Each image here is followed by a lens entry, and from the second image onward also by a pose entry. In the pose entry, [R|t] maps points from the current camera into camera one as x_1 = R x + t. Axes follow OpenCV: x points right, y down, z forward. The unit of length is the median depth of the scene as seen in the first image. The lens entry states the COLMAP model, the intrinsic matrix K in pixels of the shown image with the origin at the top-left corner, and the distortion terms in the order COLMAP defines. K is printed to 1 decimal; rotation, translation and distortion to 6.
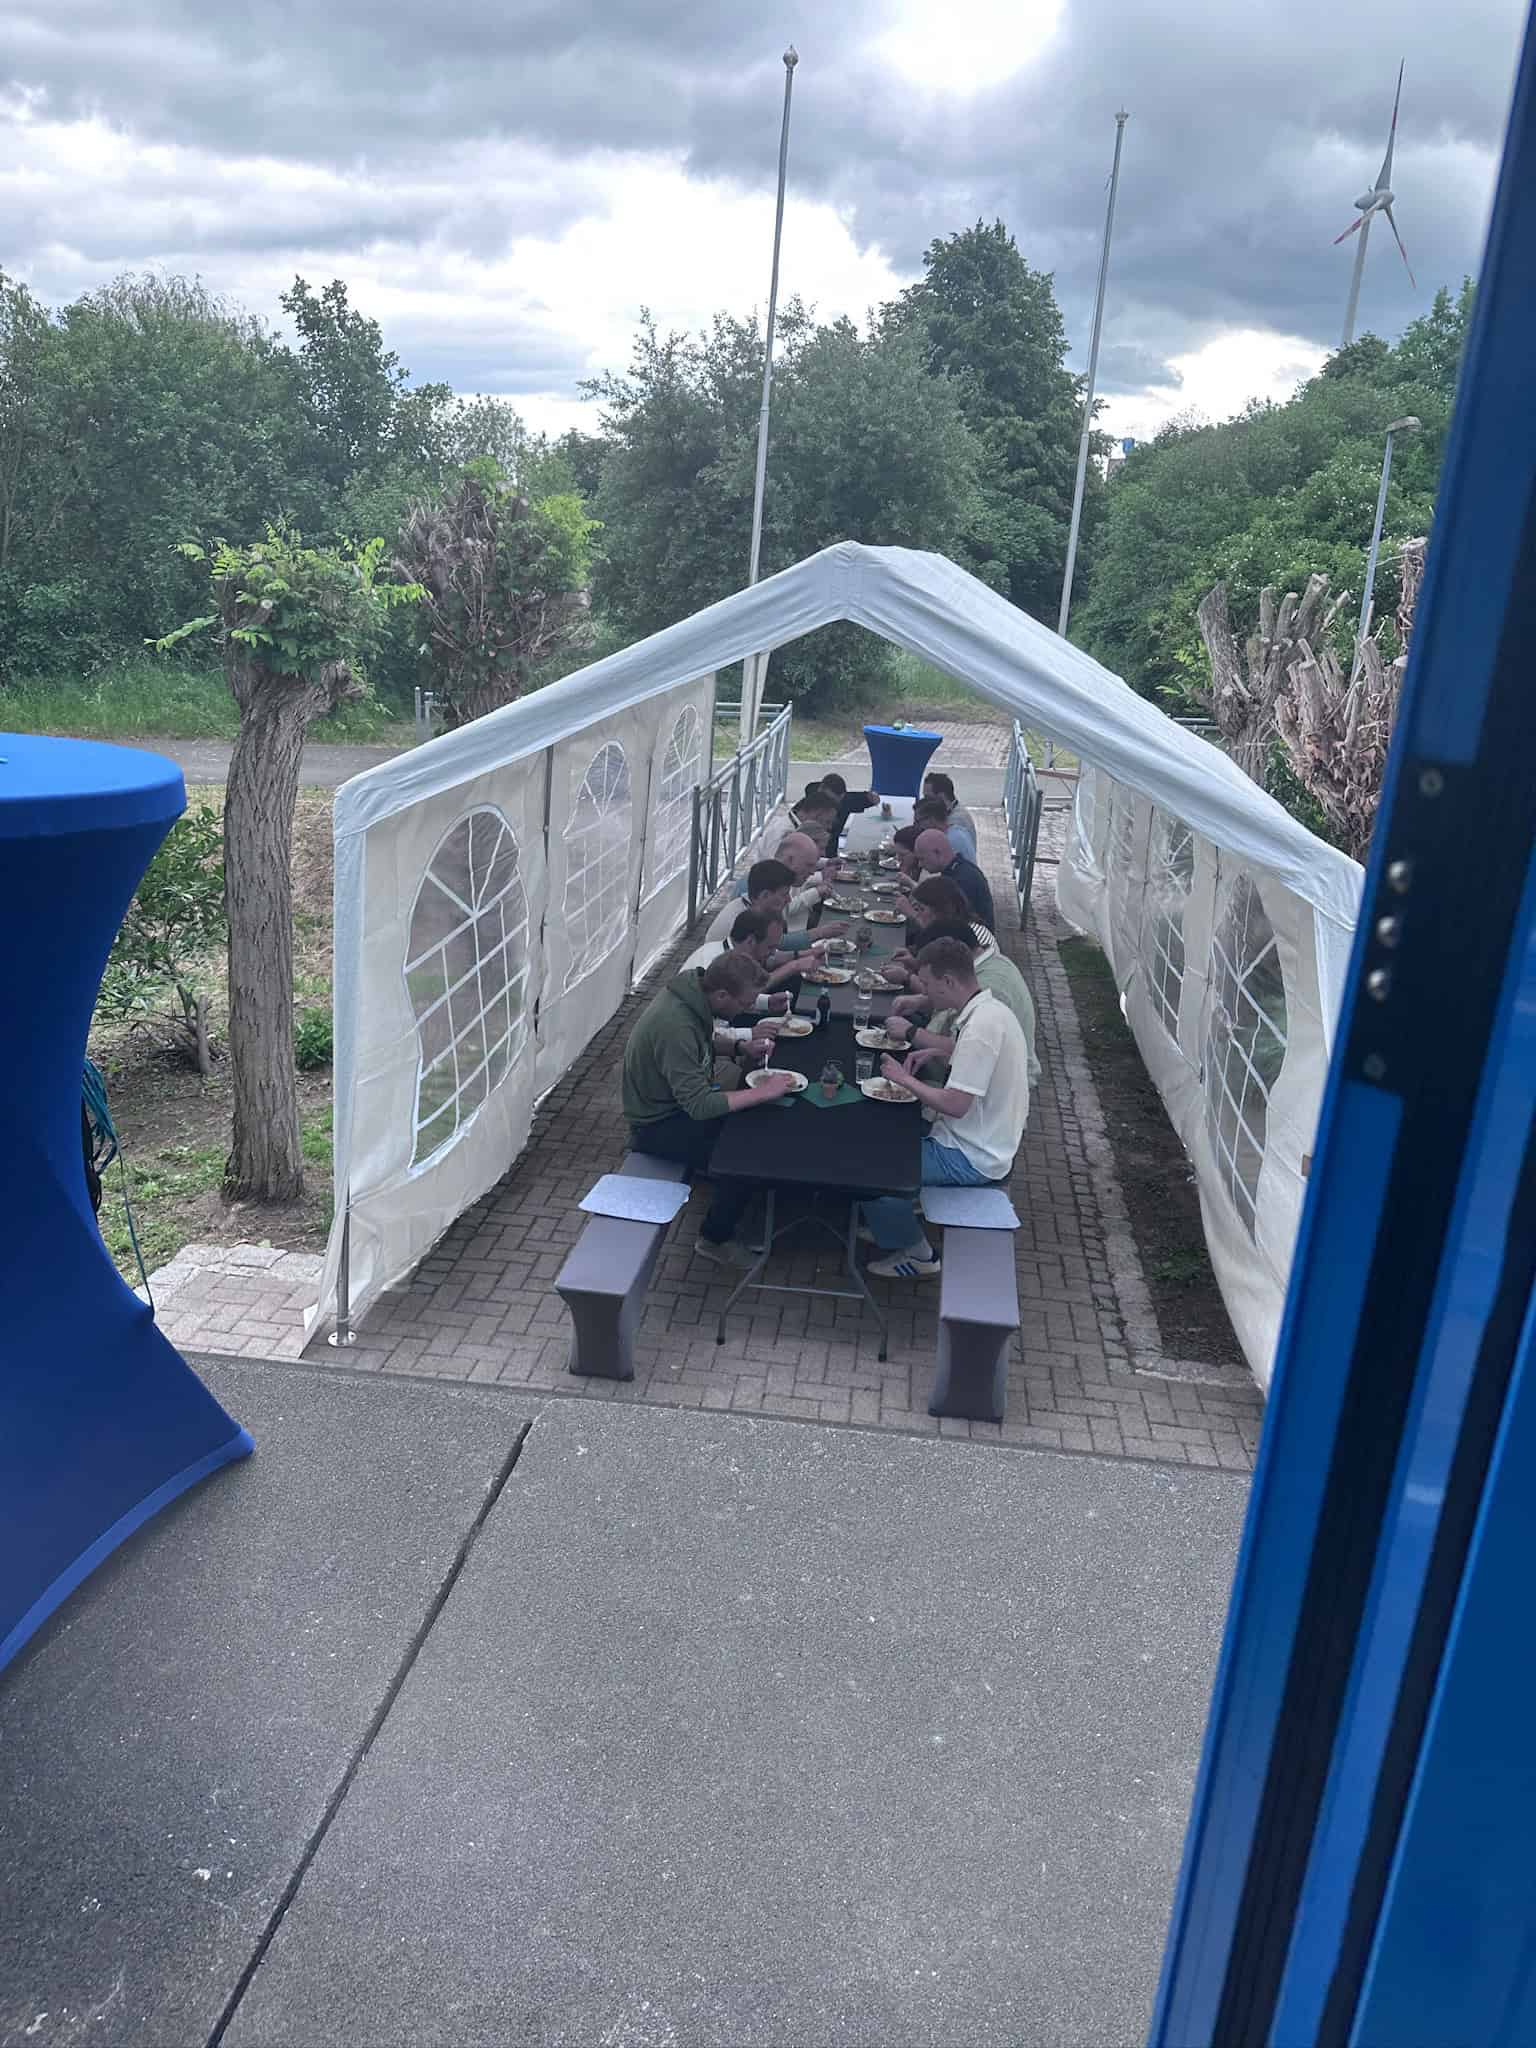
lens RADIAL K [[1449.6, 0, 768.0], [0, 1449.6, 1024.0], [0, 0, 1]] dist [0.083061, -0.108989]
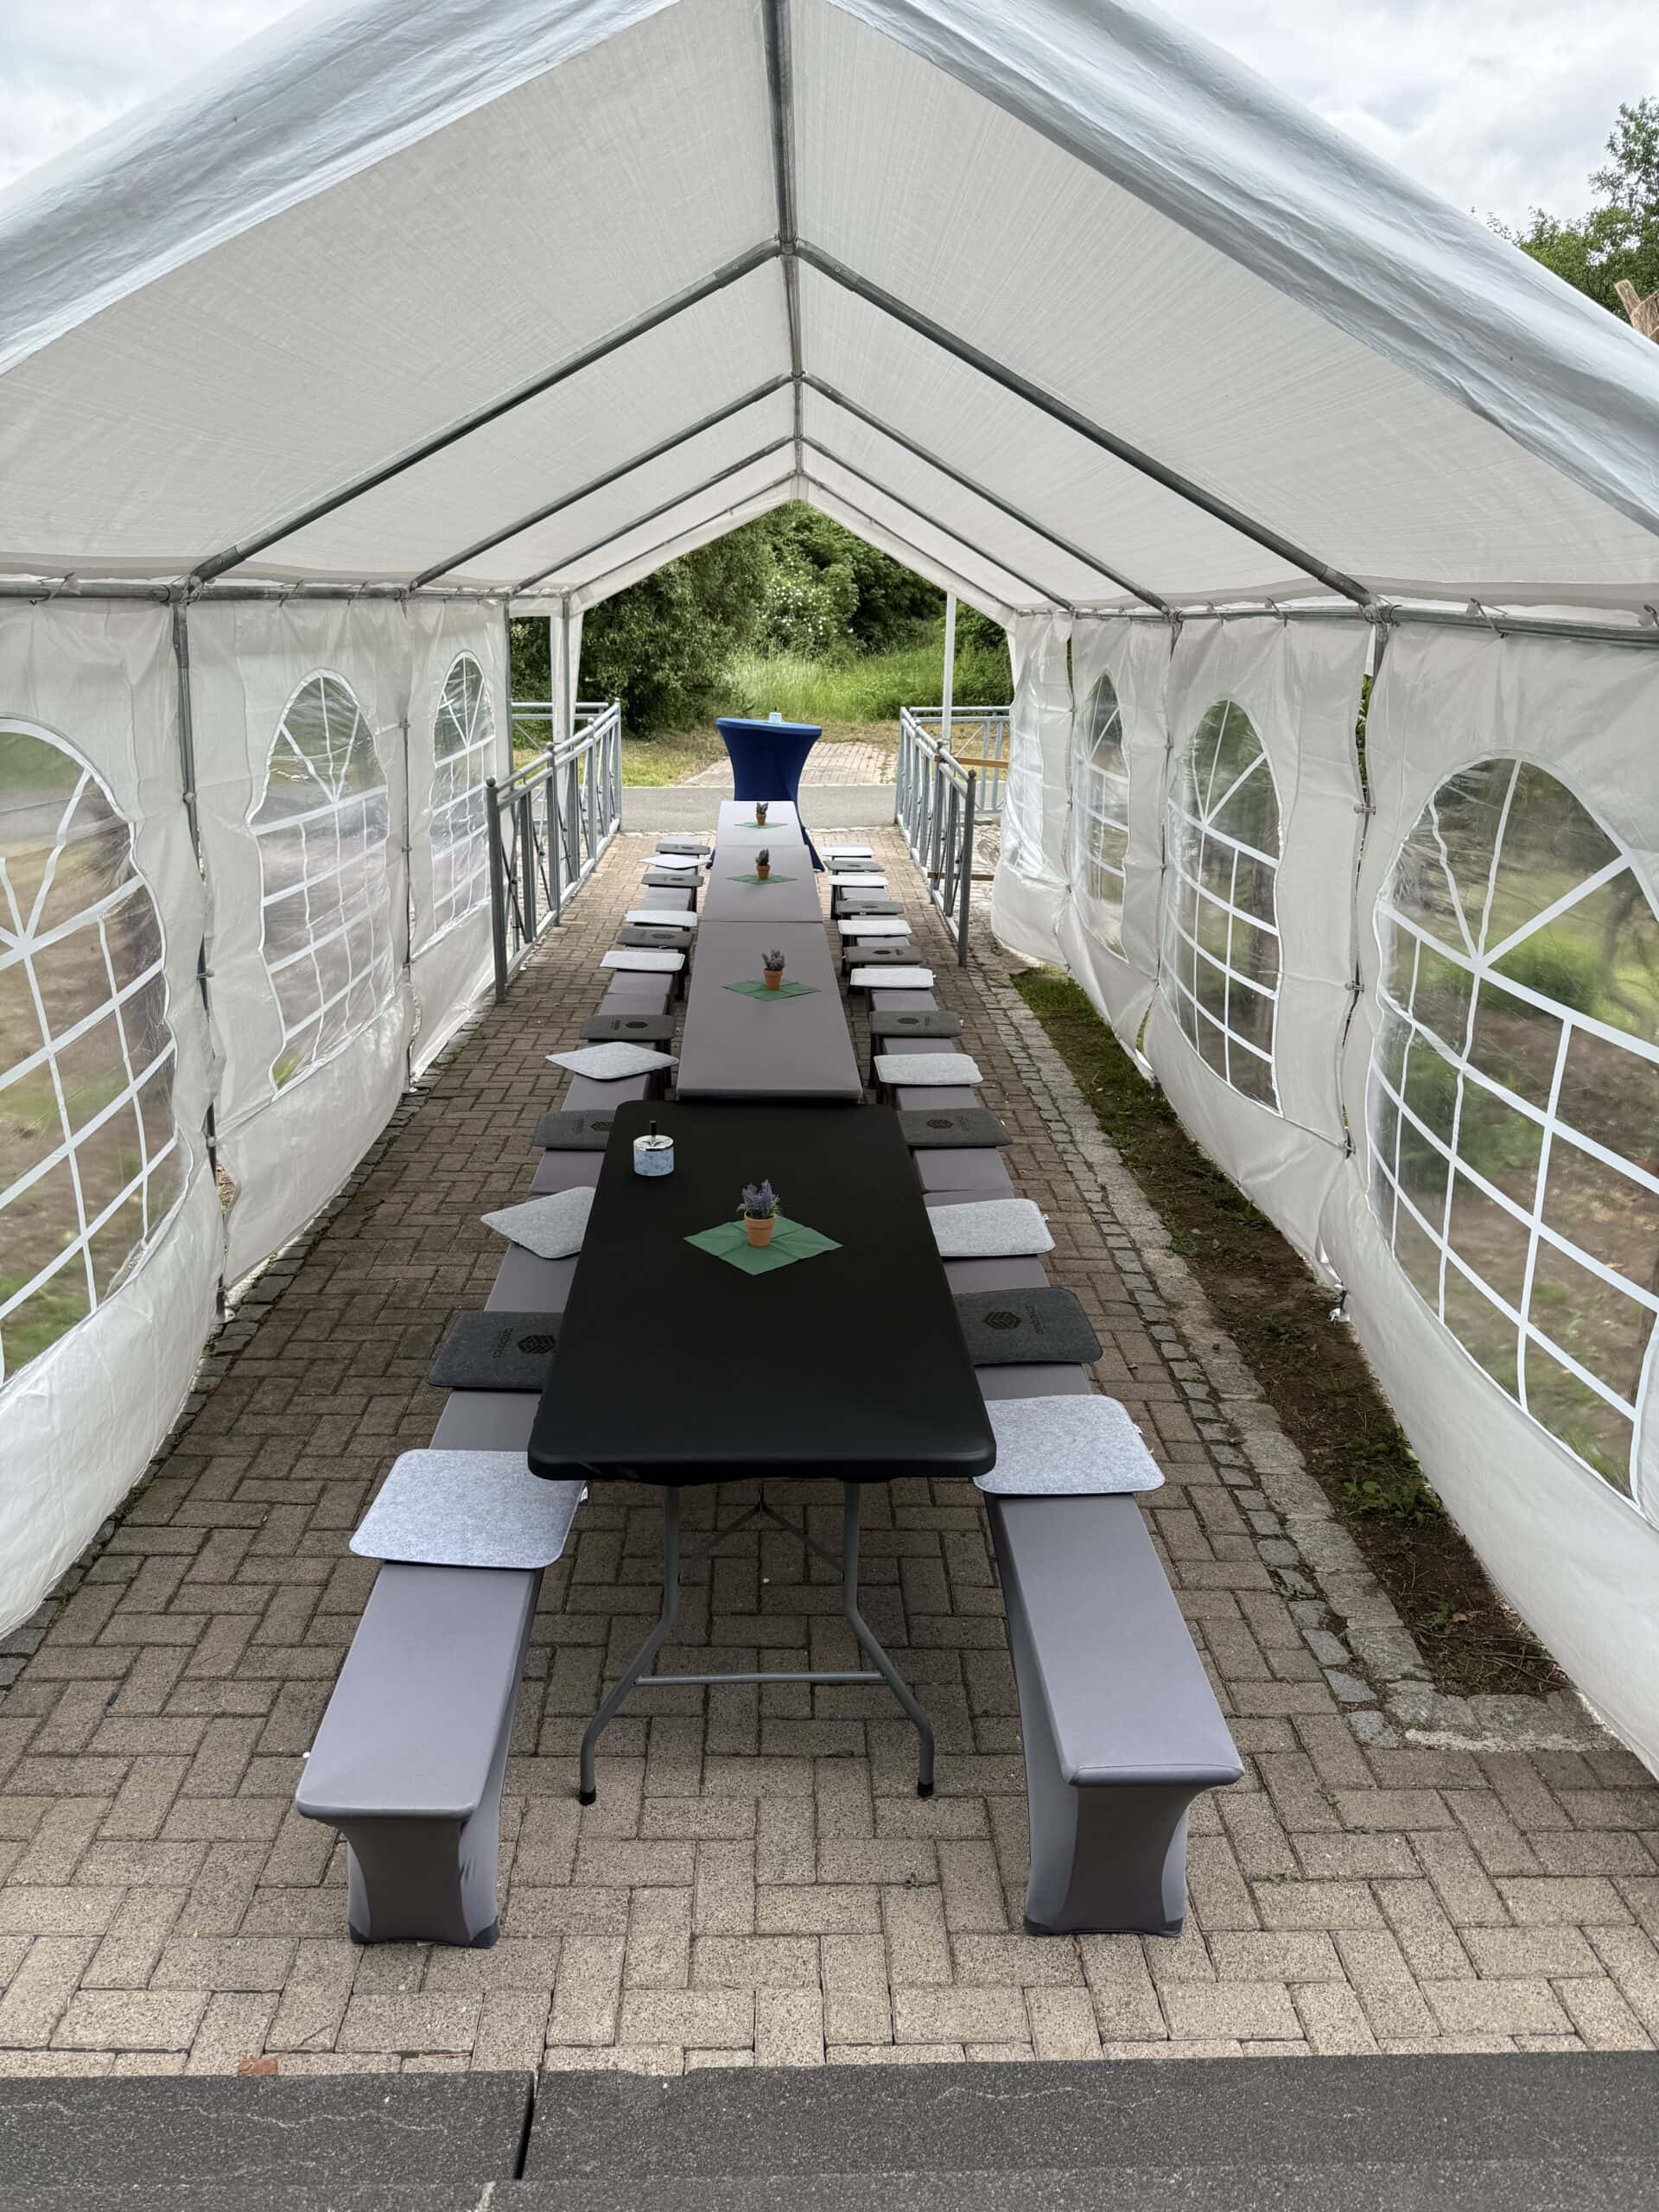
lens RADIAL K [[1521.2, 0, 825.9], [0, 1521.2, 1146.7], [0, 0, 1]] dist [0.093303, -0.168176]
pose [[0.987891, -0.084216, 0.130307, -0.002325], [0.081008, 0.996270, 0.029734, -0.001403], [-0.132325, -0.018818, 0.991028, 0.379909]]
